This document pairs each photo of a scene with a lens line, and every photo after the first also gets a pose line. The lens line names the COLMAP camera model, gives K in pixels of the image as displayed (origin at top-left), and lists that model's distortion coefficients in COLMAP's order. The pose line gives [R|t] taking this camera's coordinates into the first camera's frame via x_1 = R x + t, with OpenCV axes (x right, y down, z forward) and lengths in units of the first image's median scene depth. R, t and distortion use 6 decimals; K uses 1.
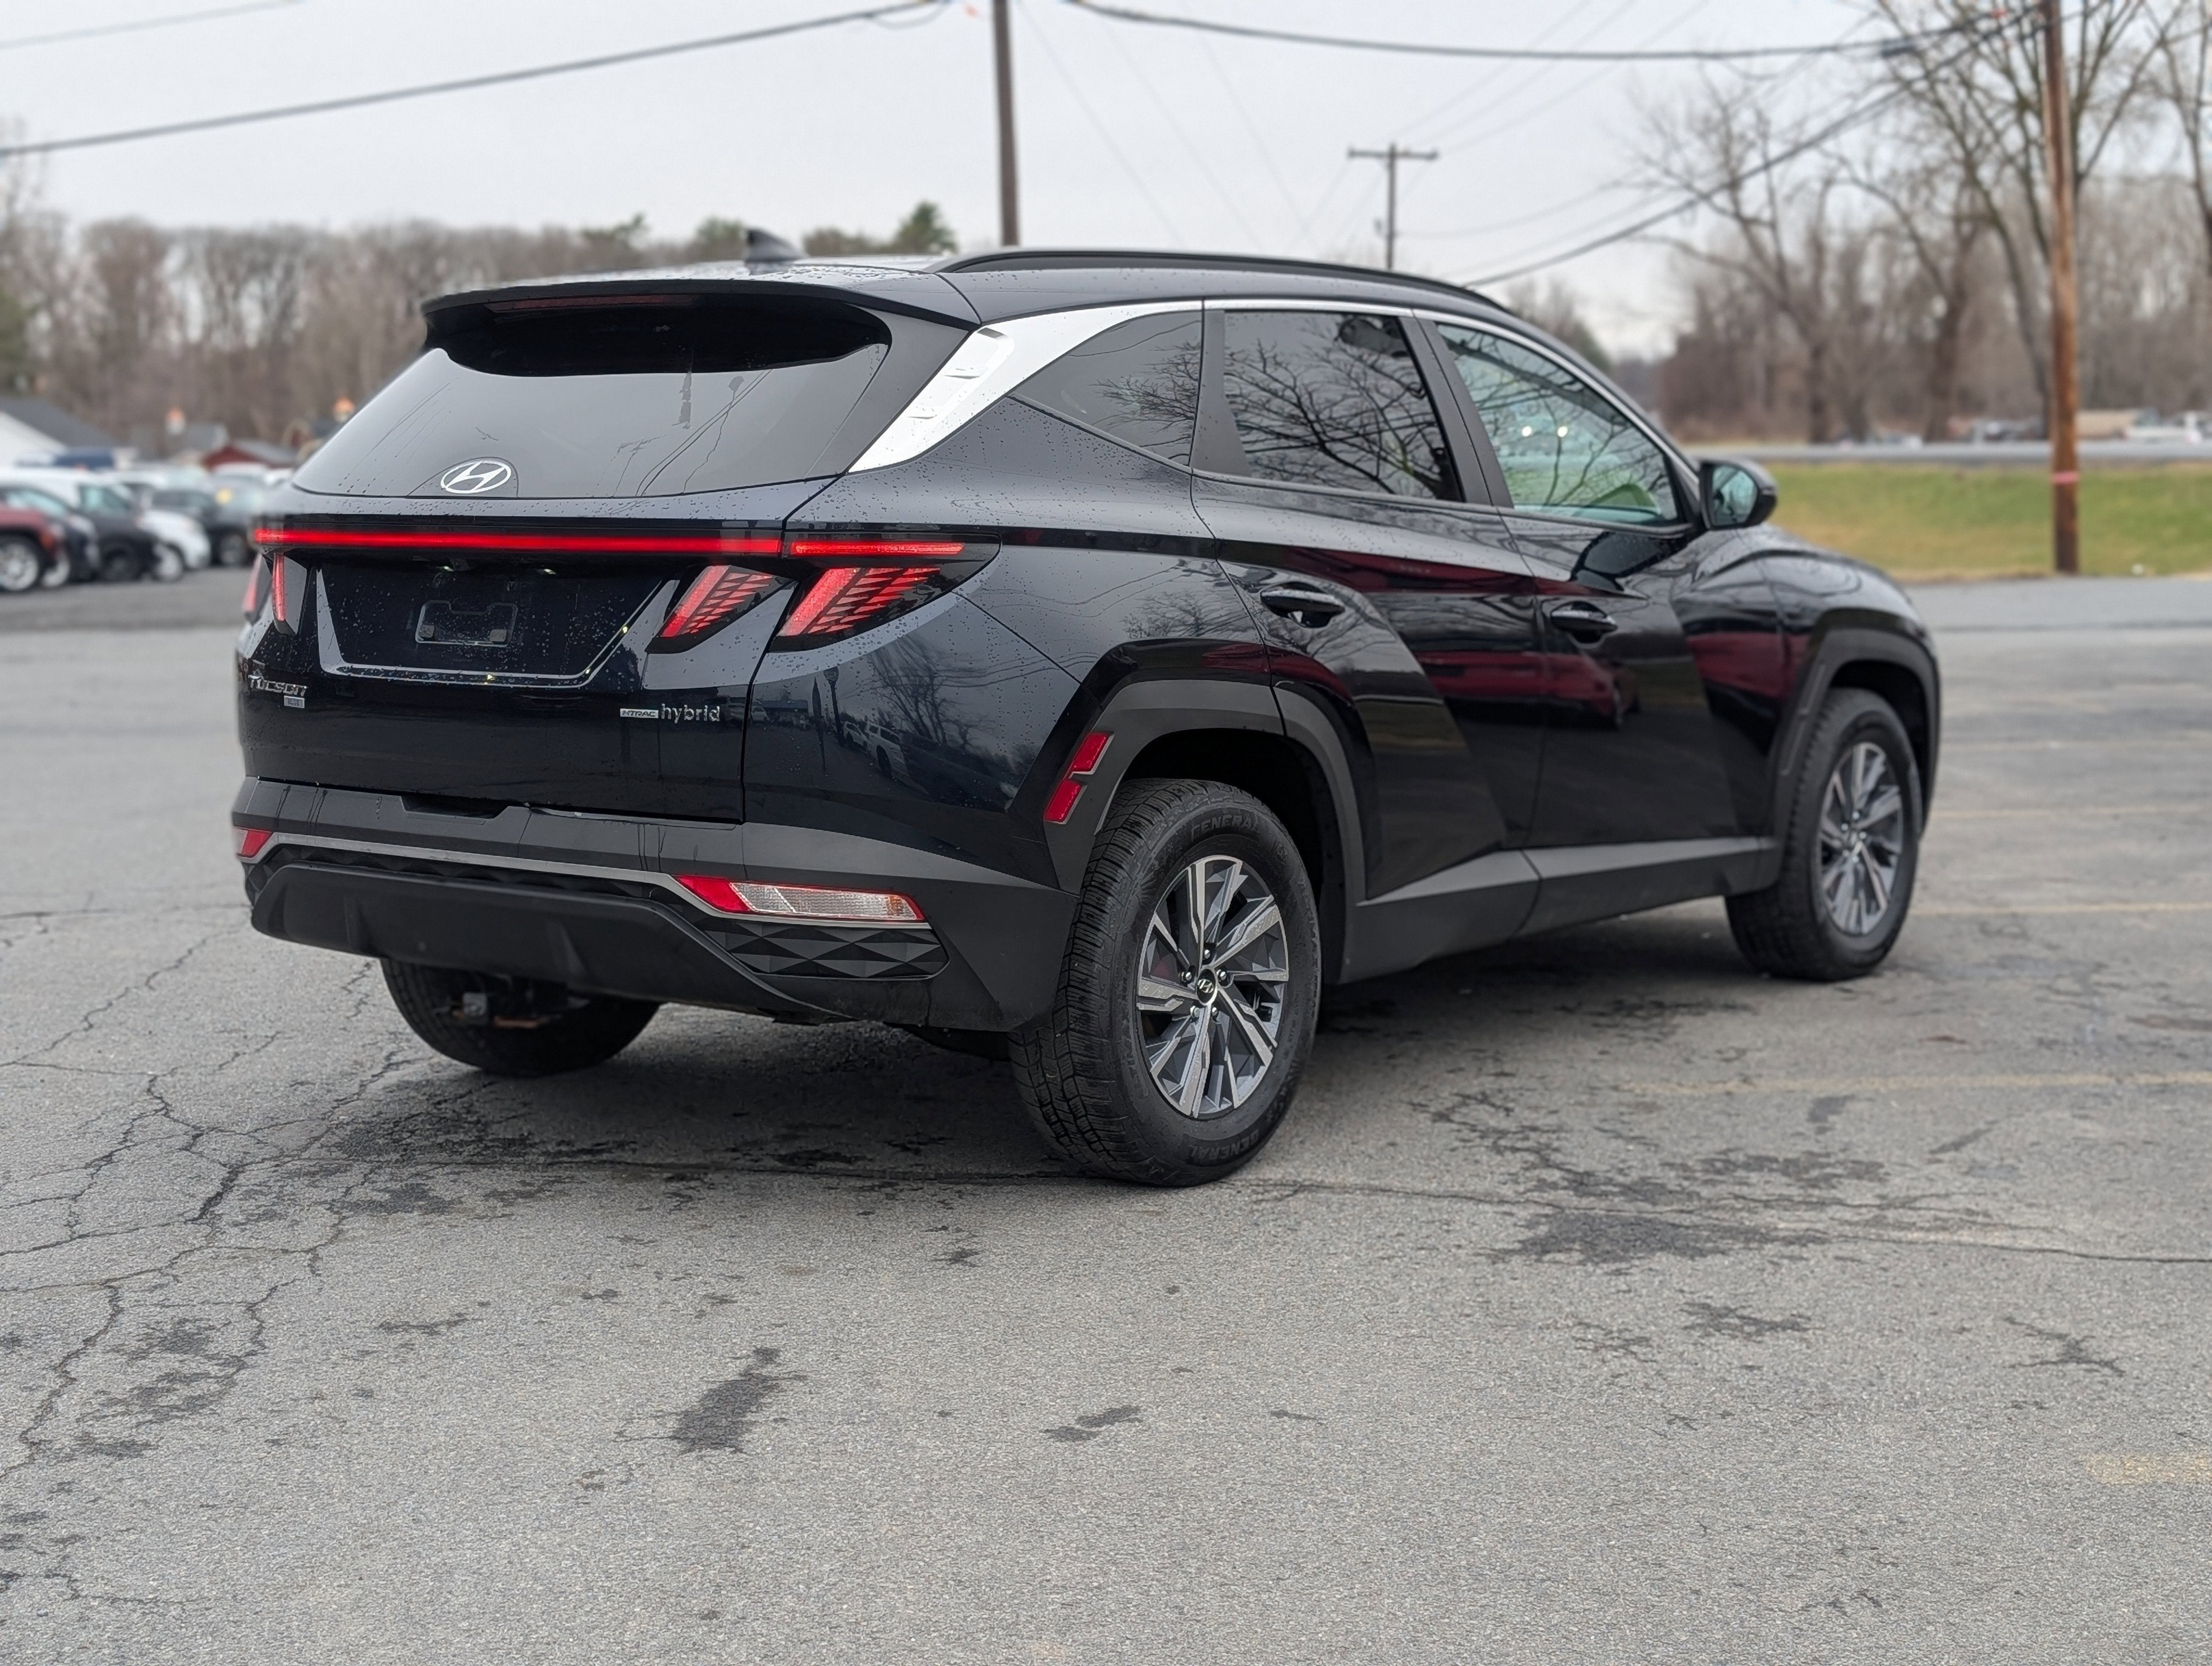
lens RADIAL K [[3166.9, 0, 1107.6], [0, 3166.9, 793.0], [0, 0, 1]] dist [0.280501, -1.185311]
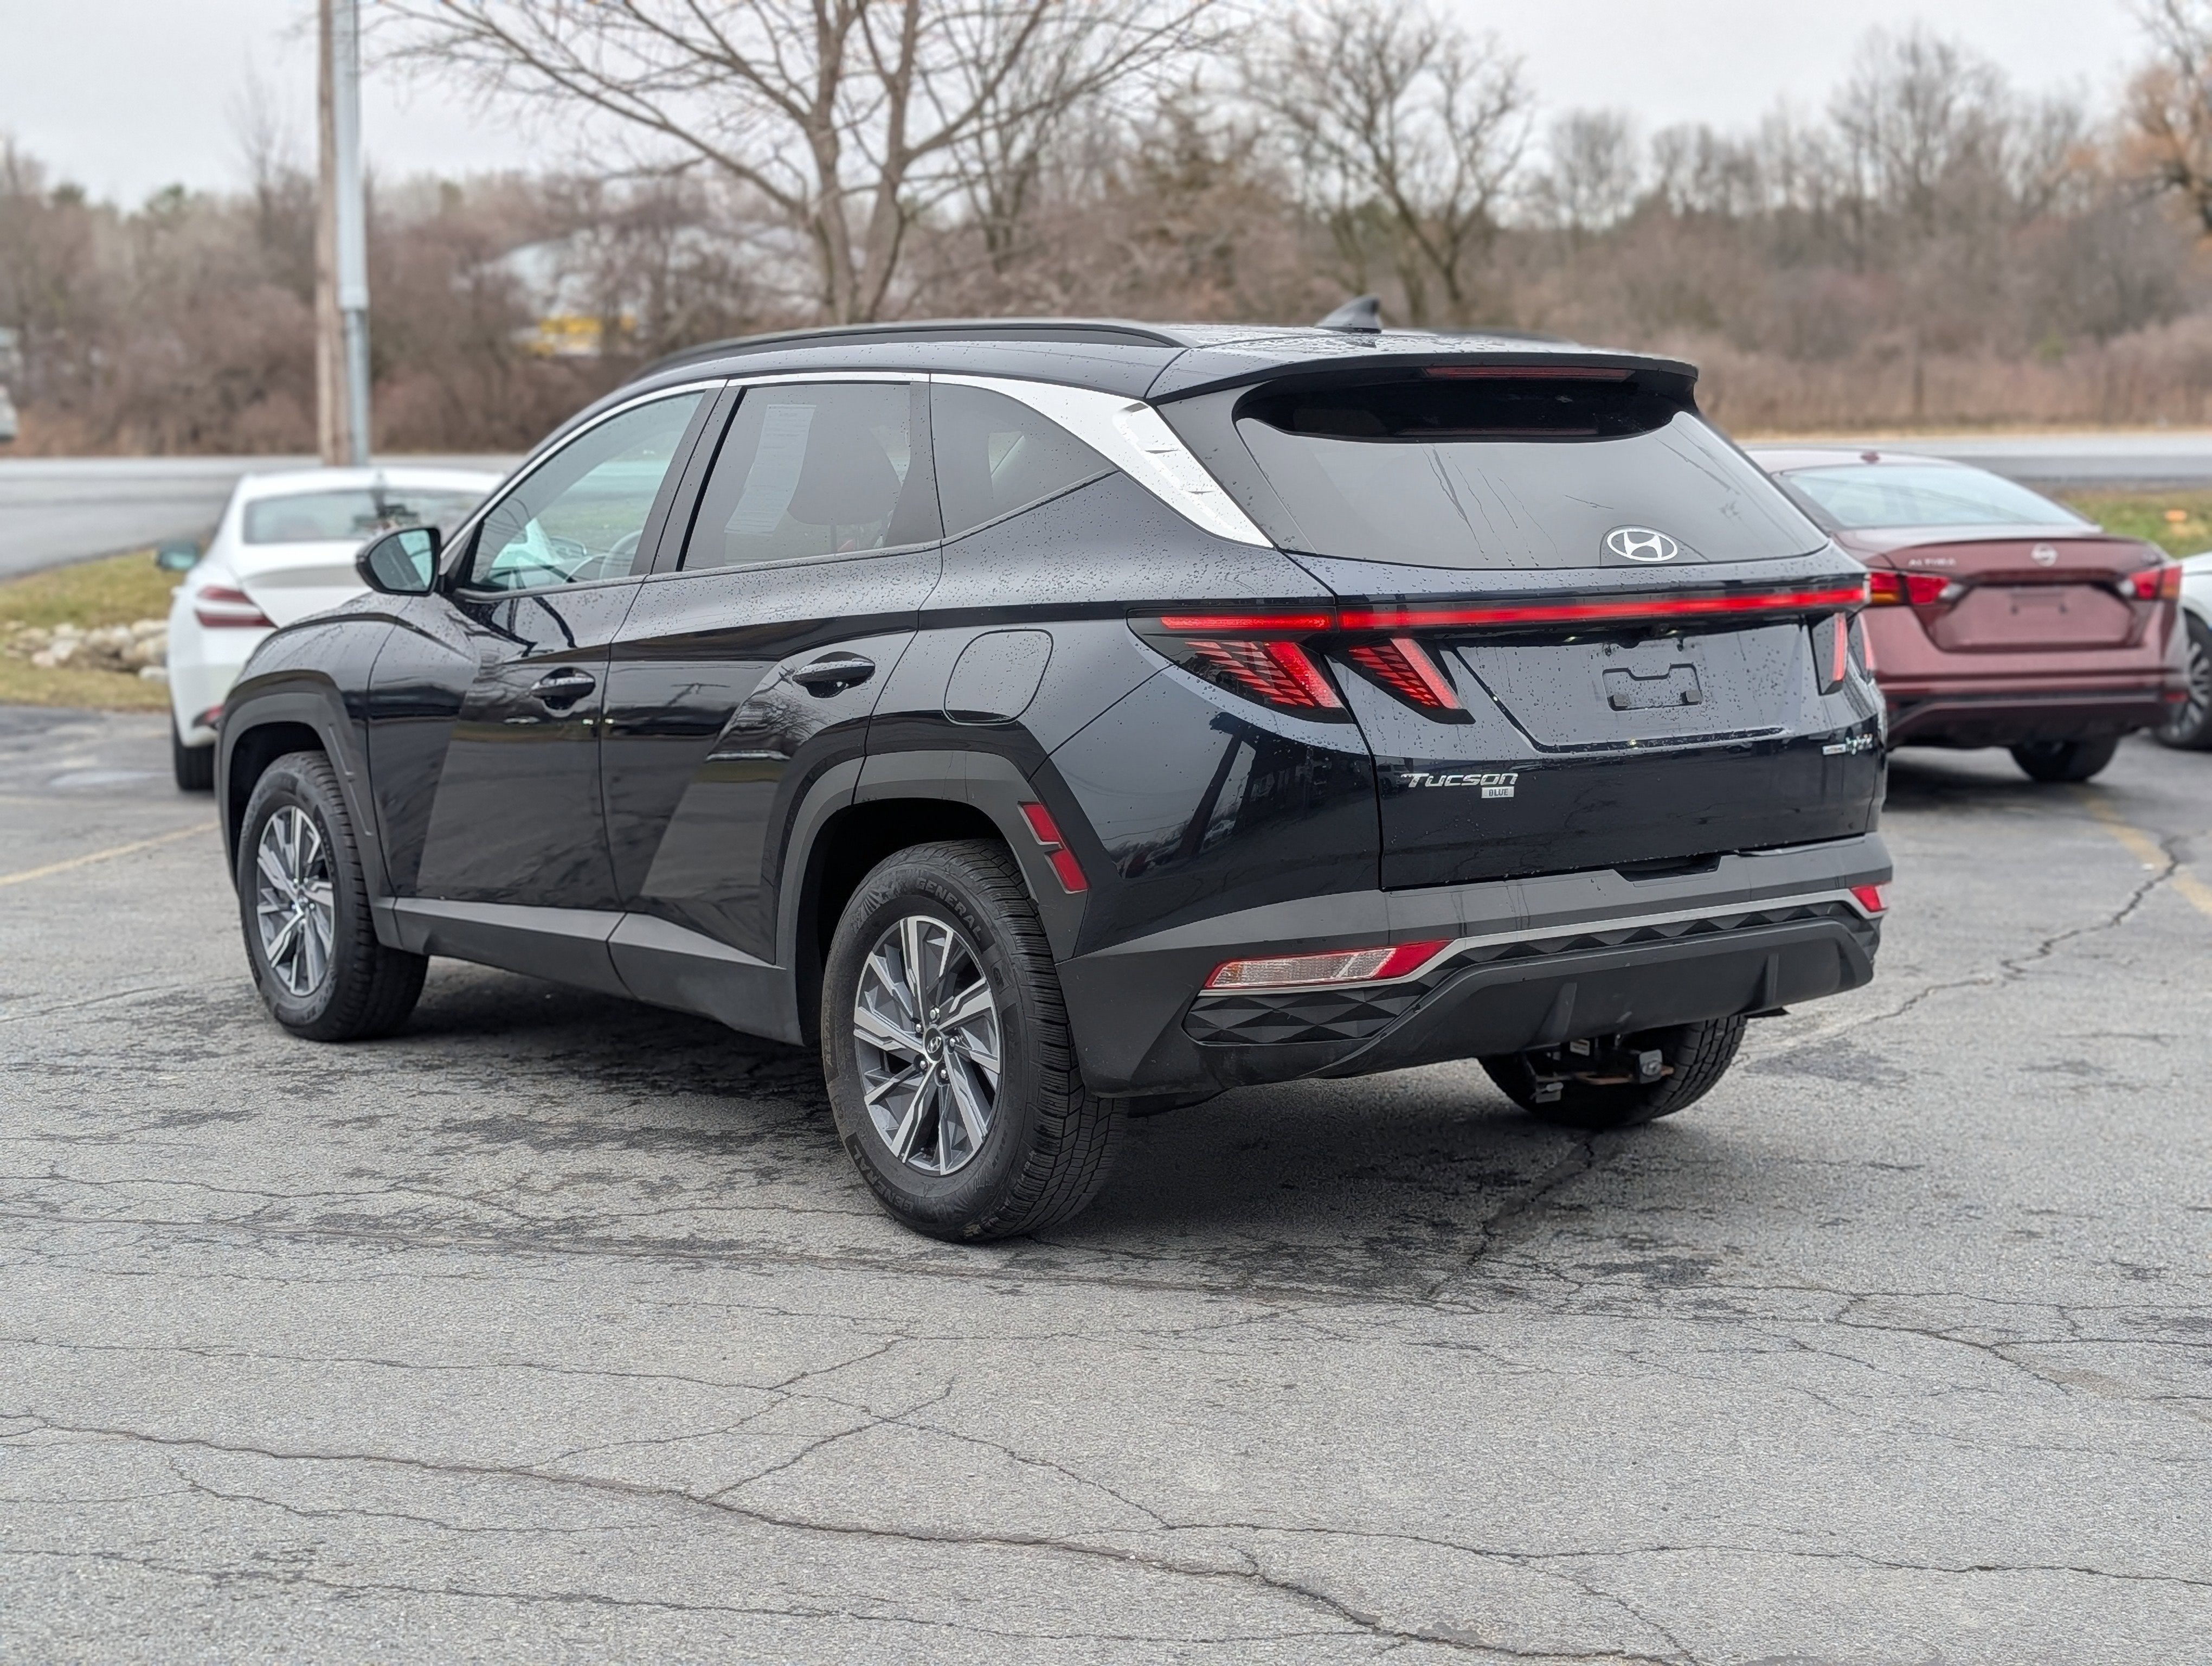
lens RADIAL K [[3101.5, 0, 1106.0], [0, 3101.5, 833.0], [0, 0, 1]] dist [0.274528, -1.074479]
pose [[0.249290, -0.108498, 0.962332, -1.301301], [0.106770, 0.990726, 0.084041, -0.118234], [-0.962525, 0.081798, 0.258562, 0.988503]]
